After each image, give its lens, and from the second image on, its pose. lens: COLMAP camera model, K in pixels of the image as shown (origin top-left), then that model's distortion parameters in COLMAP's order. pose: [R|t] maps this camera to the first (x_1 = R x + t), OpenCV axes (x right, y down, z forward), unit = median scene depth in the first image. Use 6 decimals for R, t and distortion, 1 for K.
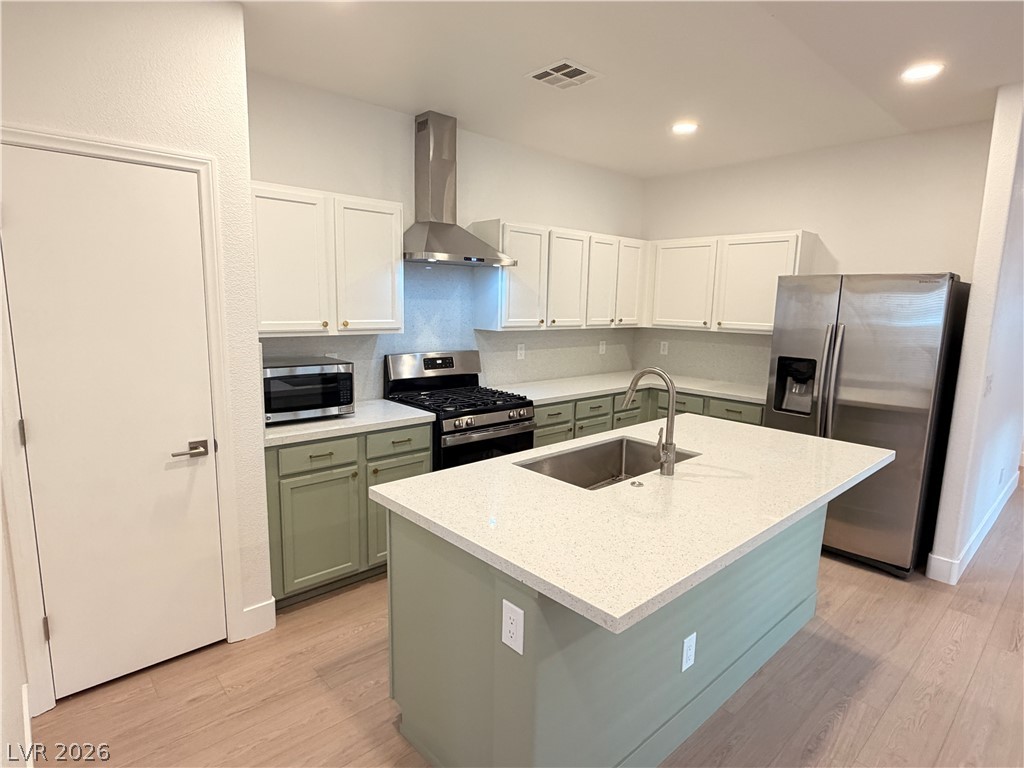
lens RADIAL K [[562.9, 0, 519.6], [0, 562.9, 392.5], [0, 0, 1]] dist [0.003507, -0.001073]
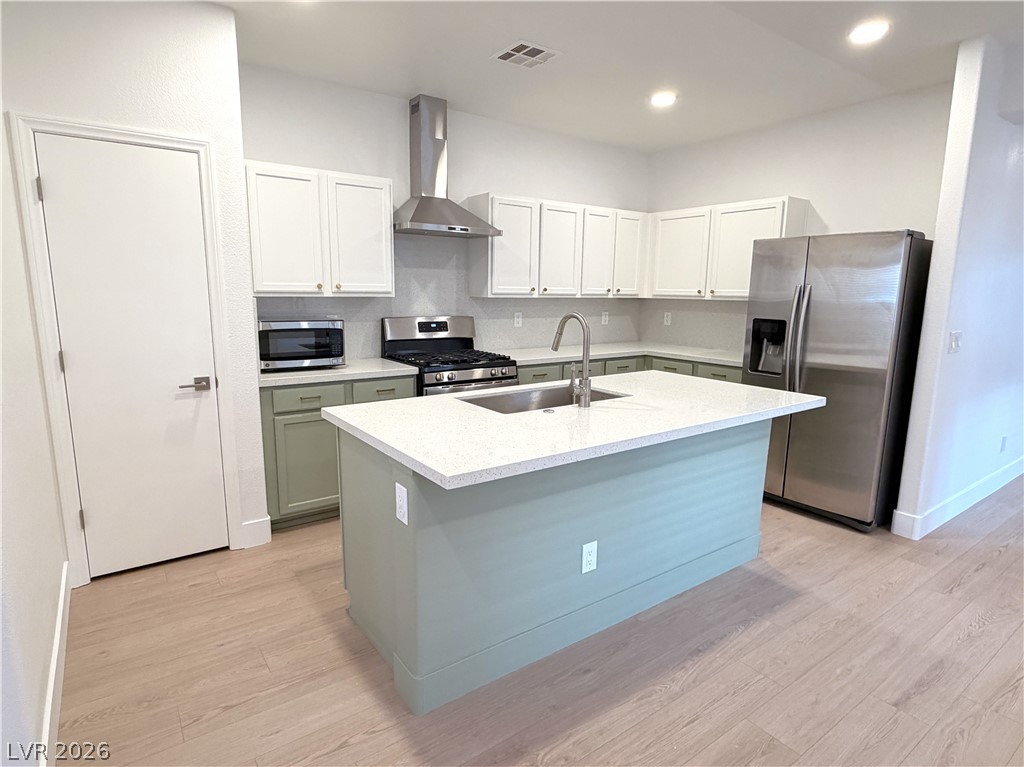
lens RADIAL K [[562.9, 0, 508.4], [0, 562.9, 387.9], [0, 0, 1]] dist [0.003507, -0.001073]
pose [[0.993558, 0.010776, -0.112809, 0.165536], [-0.009106, 0.999841, 0.015310, 0.063628], [0.112957, -0.014184, 0.993499, -0.095218]]
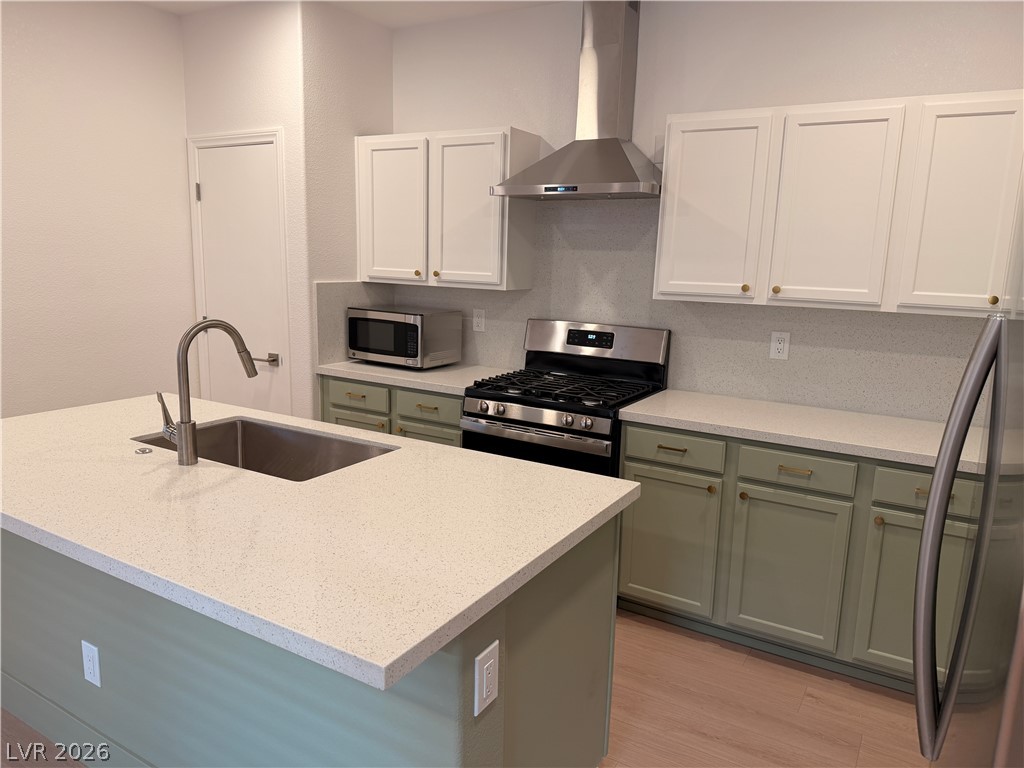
lens RADIAL K [[708.7, 0, 508.3], [0, 708.7, 390.6], [0, 0, 1]] dist [0.022192, -0.014678]
pose [[0.291563, 0.174082, -0.940578, 0.863485], [-0.168944, 0.977214, 0.128493, -0.101484], [0.941514, 0.121441, 0.314330, 0.762583]]
